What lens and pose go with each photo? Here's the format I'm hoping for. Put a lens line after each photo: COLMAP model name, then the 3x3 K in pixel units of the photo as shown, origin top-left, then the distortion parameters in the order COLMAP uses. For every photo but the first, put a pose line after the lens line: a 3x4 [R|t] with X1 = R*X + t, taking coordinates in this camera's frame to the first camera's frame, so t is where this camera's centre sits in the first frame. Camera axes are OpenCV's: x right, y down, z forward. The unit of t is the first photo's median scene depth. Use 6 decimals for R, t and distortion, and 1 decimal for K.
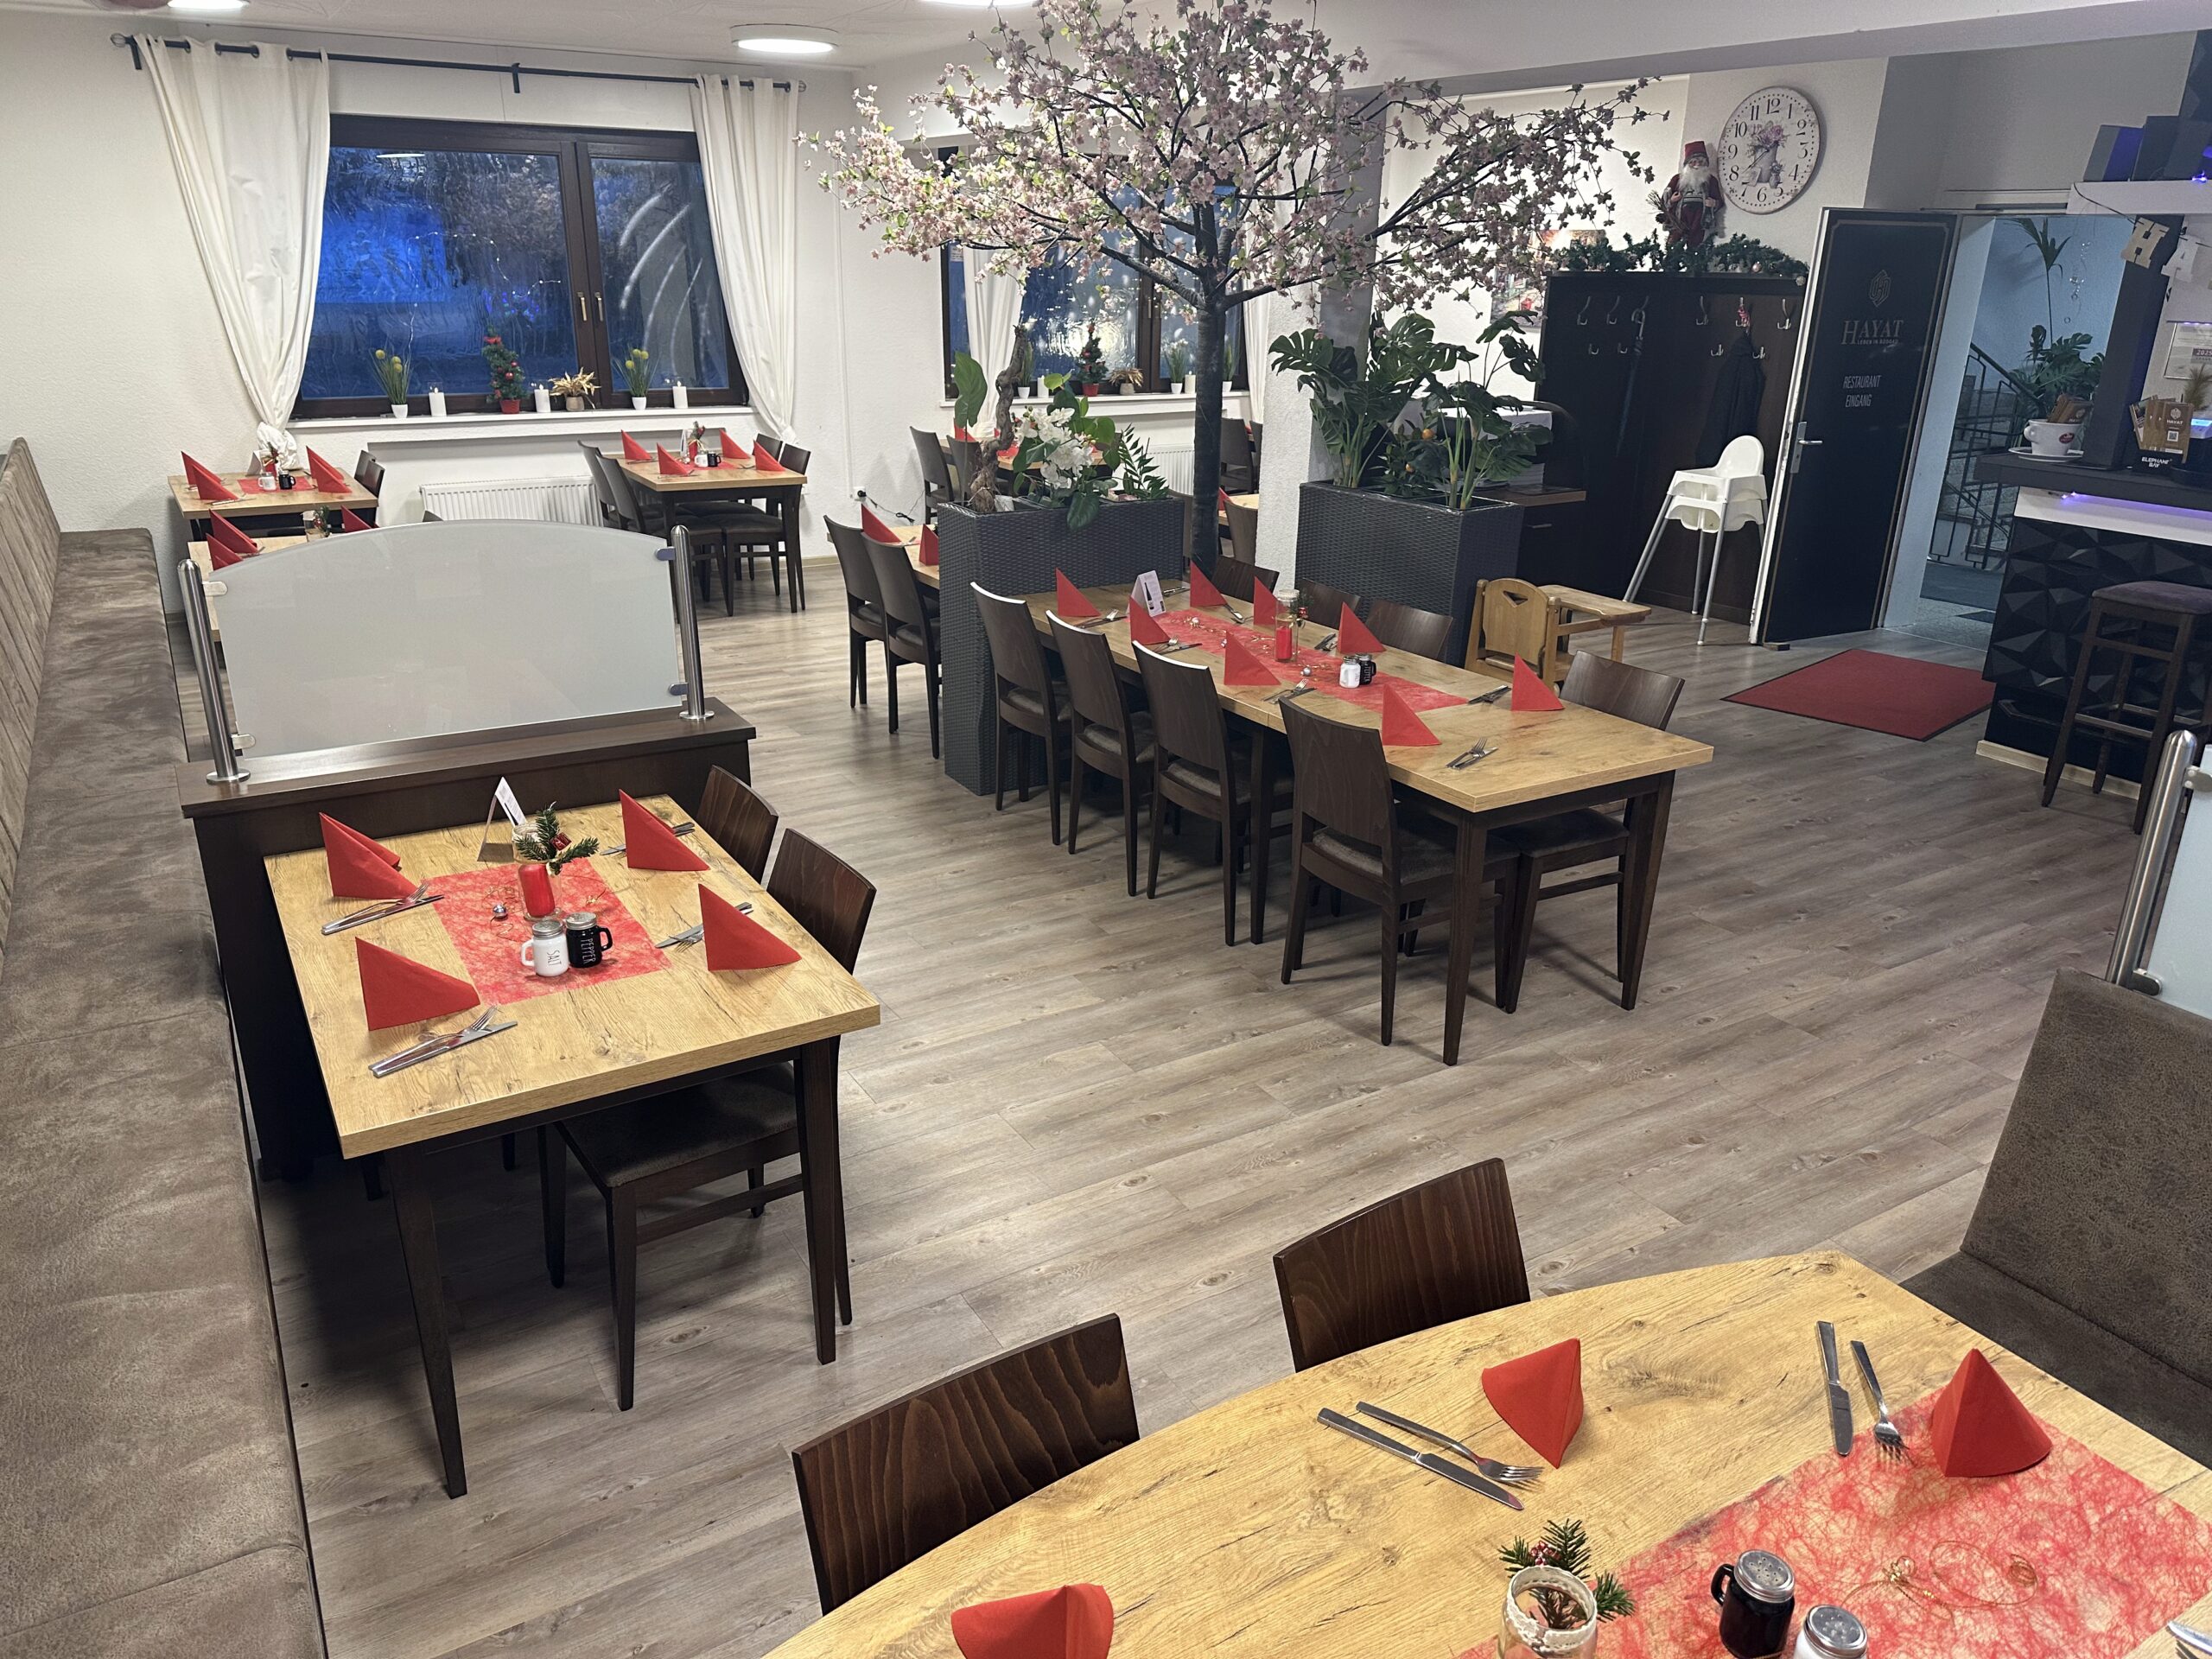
lens RADIAL K [[1546.8, 0, 1116.0], [0, 1546.8, 840.3], [0, 0, 1]] dist [0.073580, -0.087218]
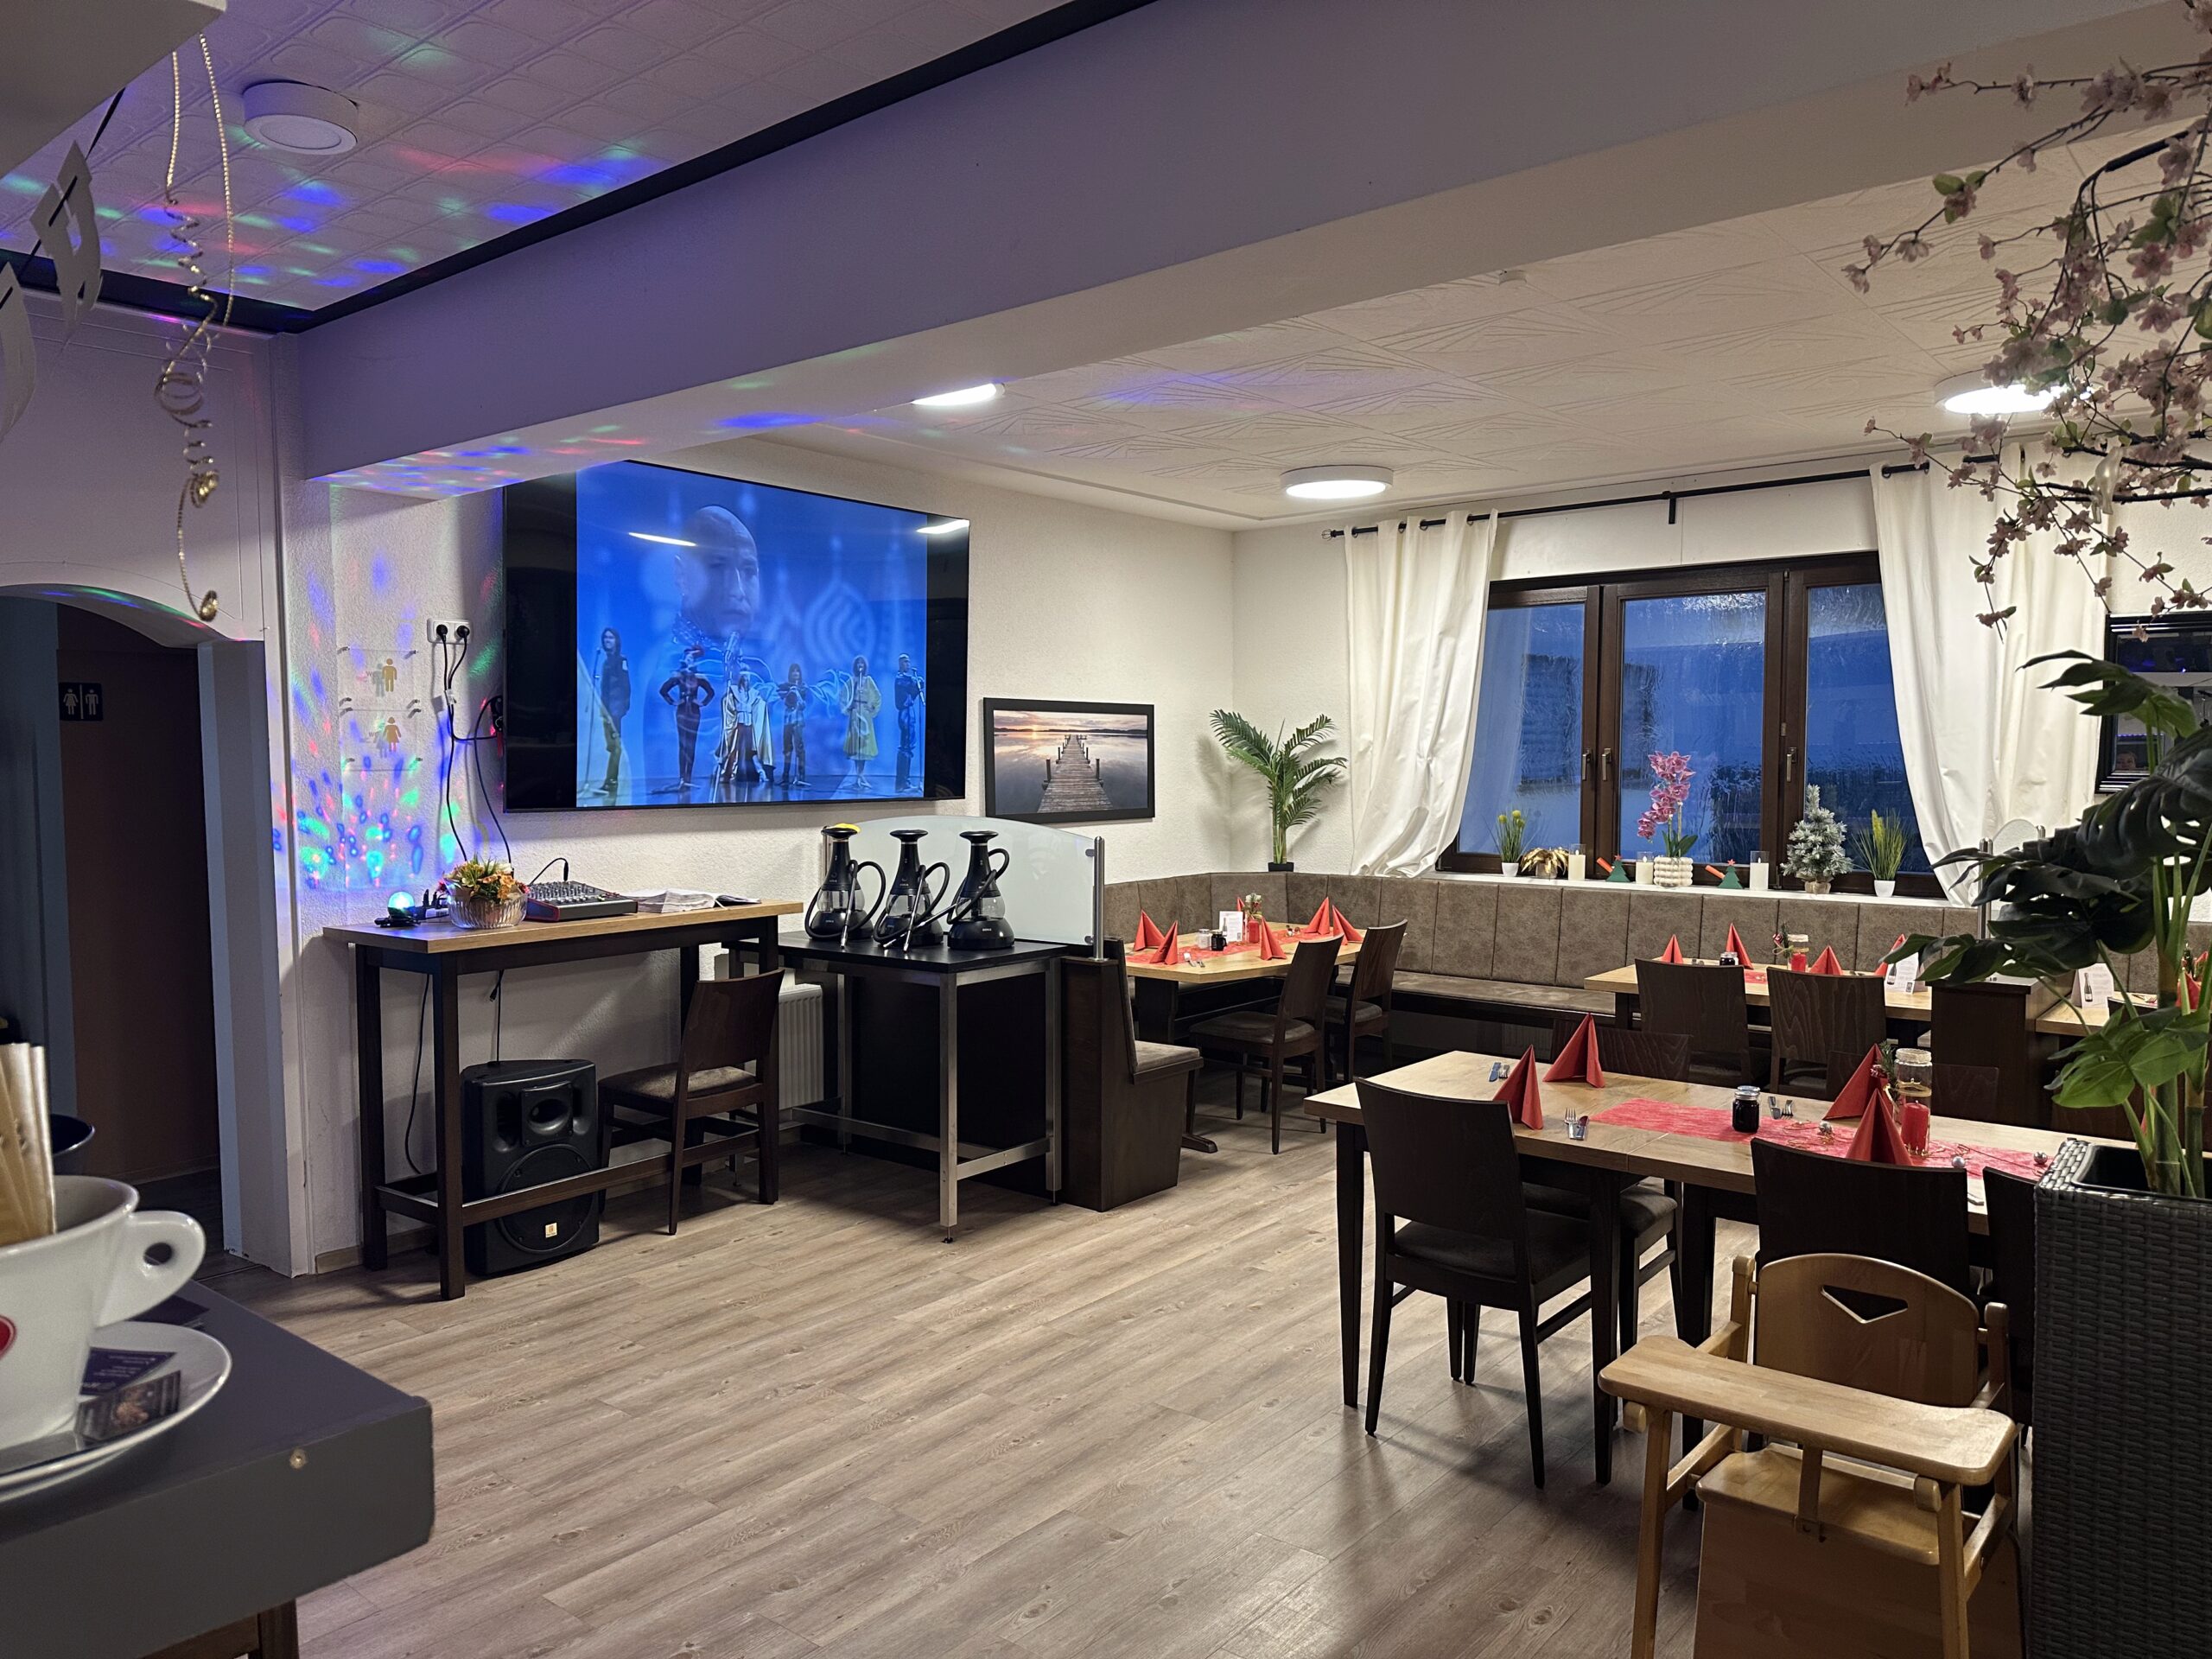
lens RADIAL K [[1546.8, 0, 1113.9], [0, 1546.8, 815.2], [0, 0, 1]] dist [0.073580, -0.087218]
pose [[-0.943138, 0.002797, -0.332391, 0.733905], [-0.125318, 0.923187, 0.363348, -0.502261], [0.307875, 0.384342, -0.870341, 1.563156]]
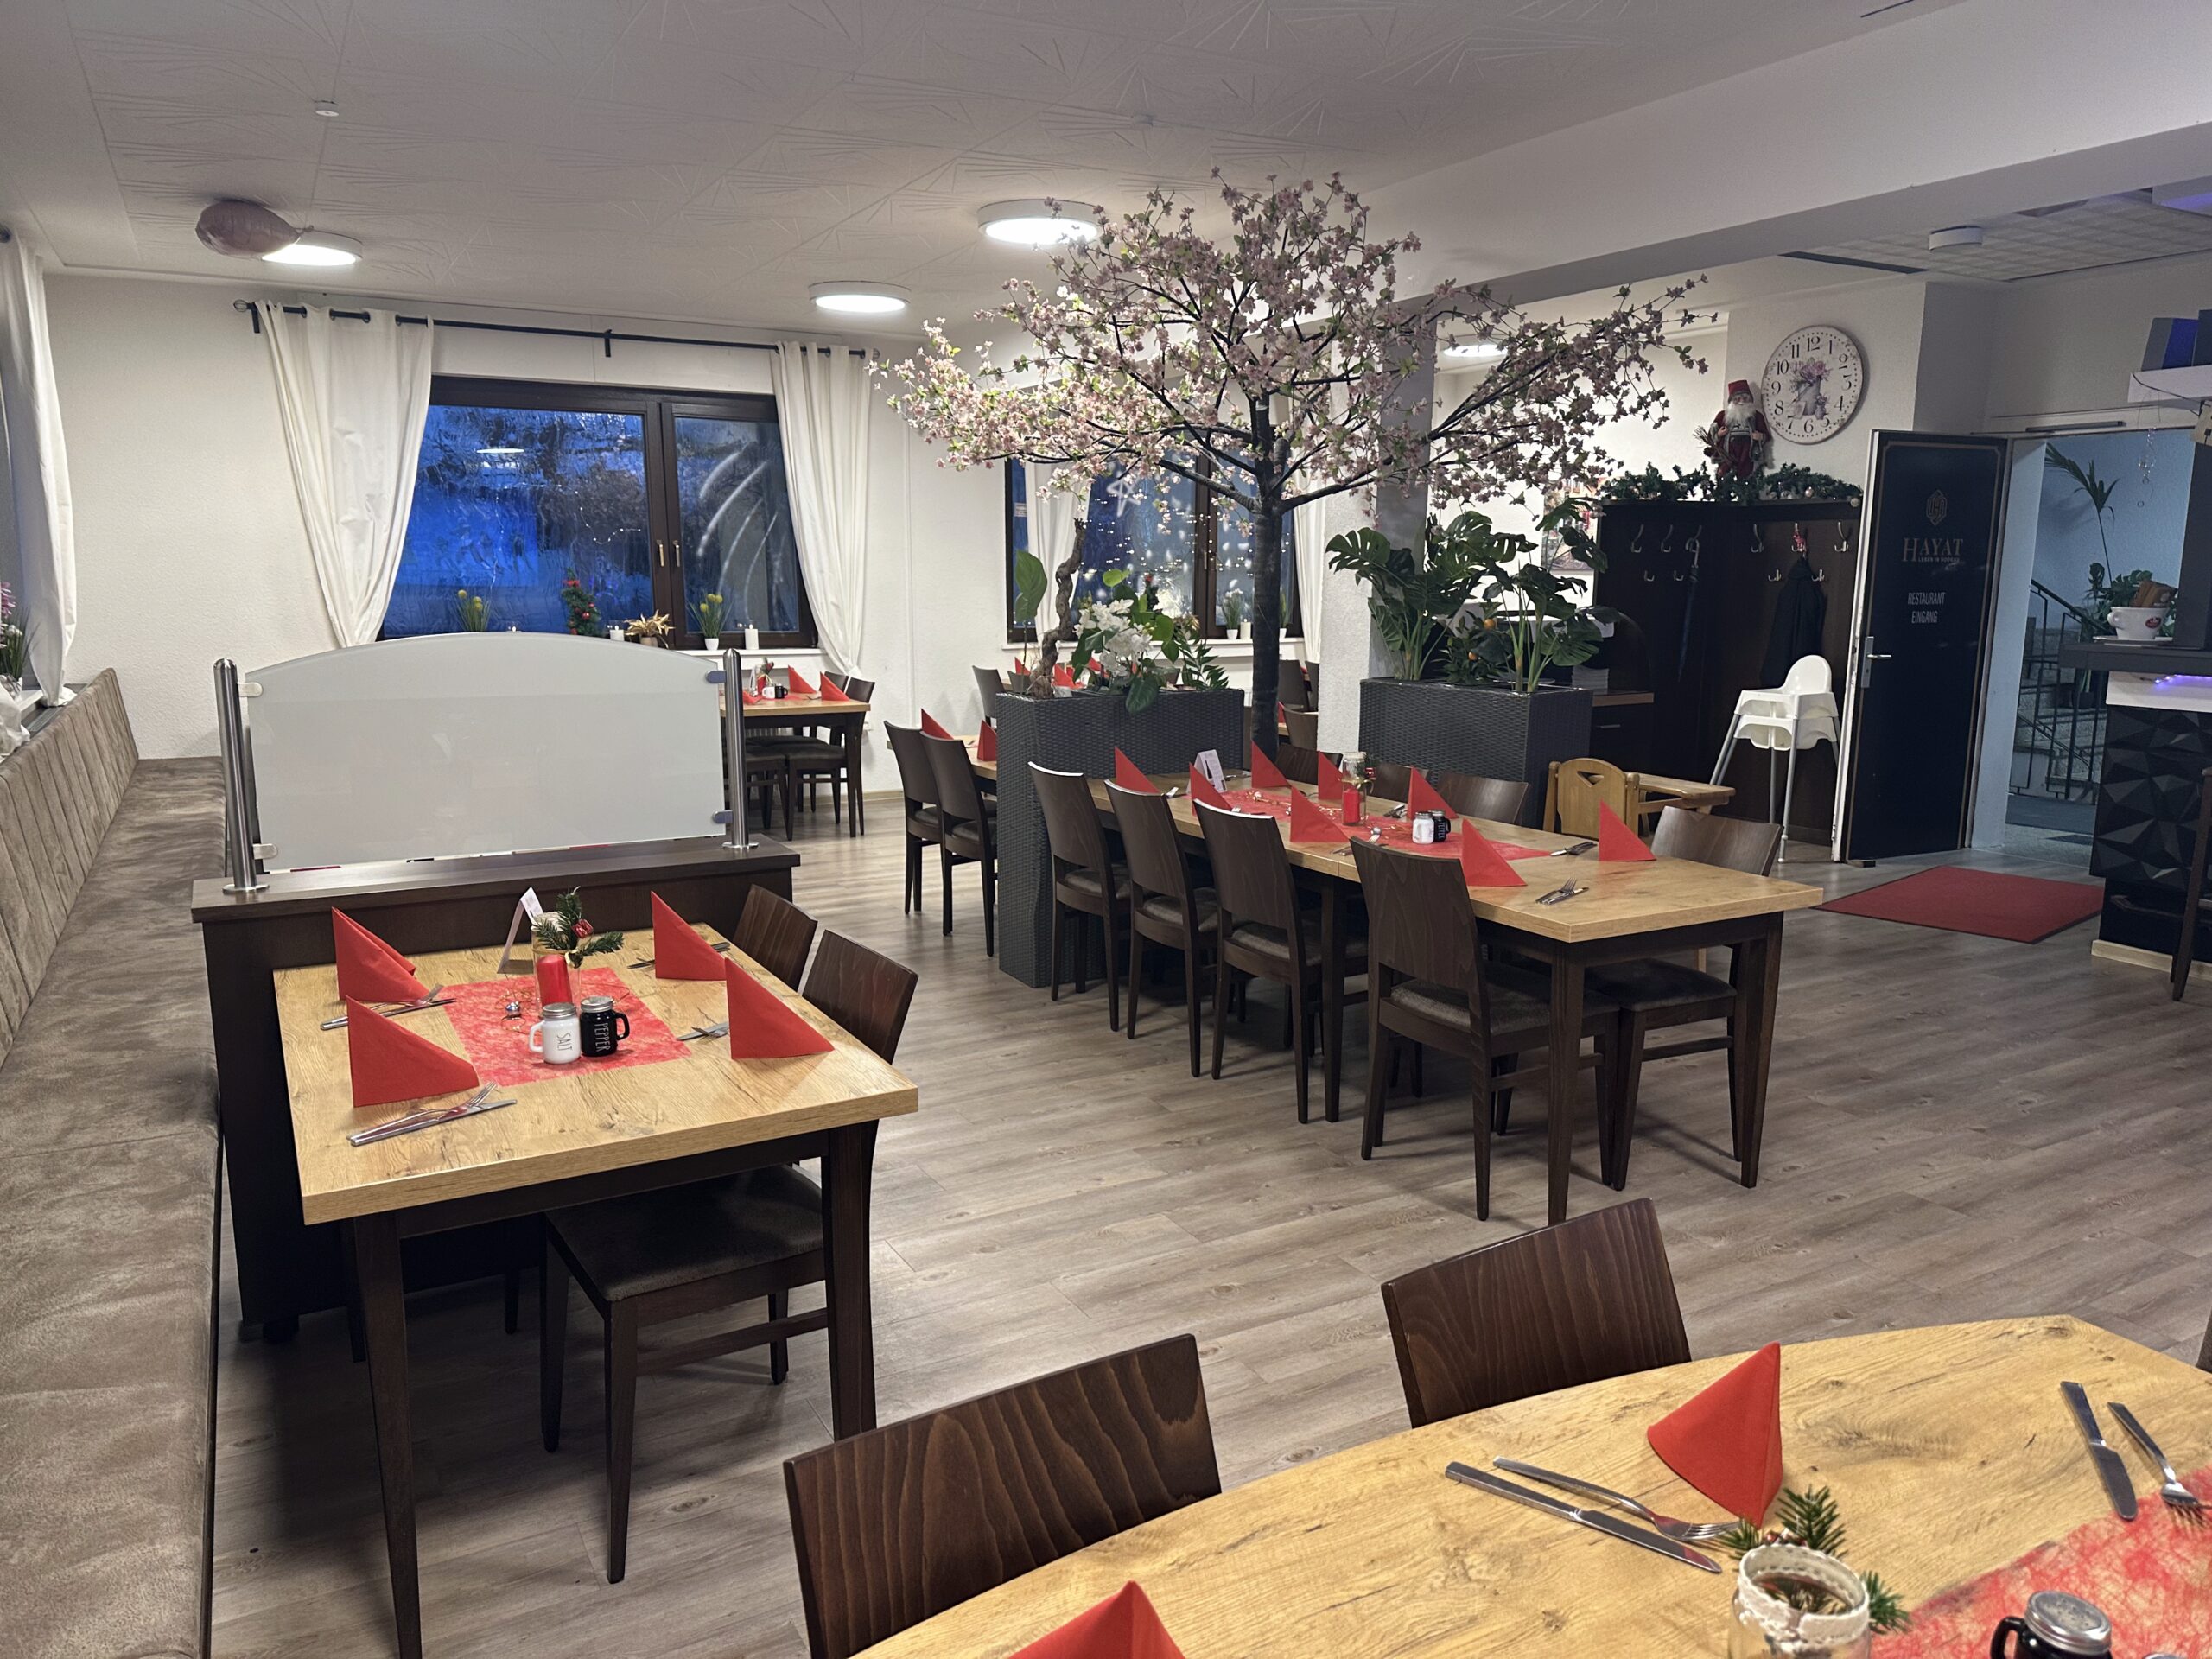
lens RADIAL K [[1546.8, 0, 1116.3], [0, 1546.8, 851.8], [0, 0, 1]] dist [0.073580, -0.087218]
pose [[0.999296, -0.006516, -0.036960, -0.002547], [-0.000139, 0.984160, -0.177281, 0.075235], [0.037530, 0.177161, 0.983466, 0.058013]]
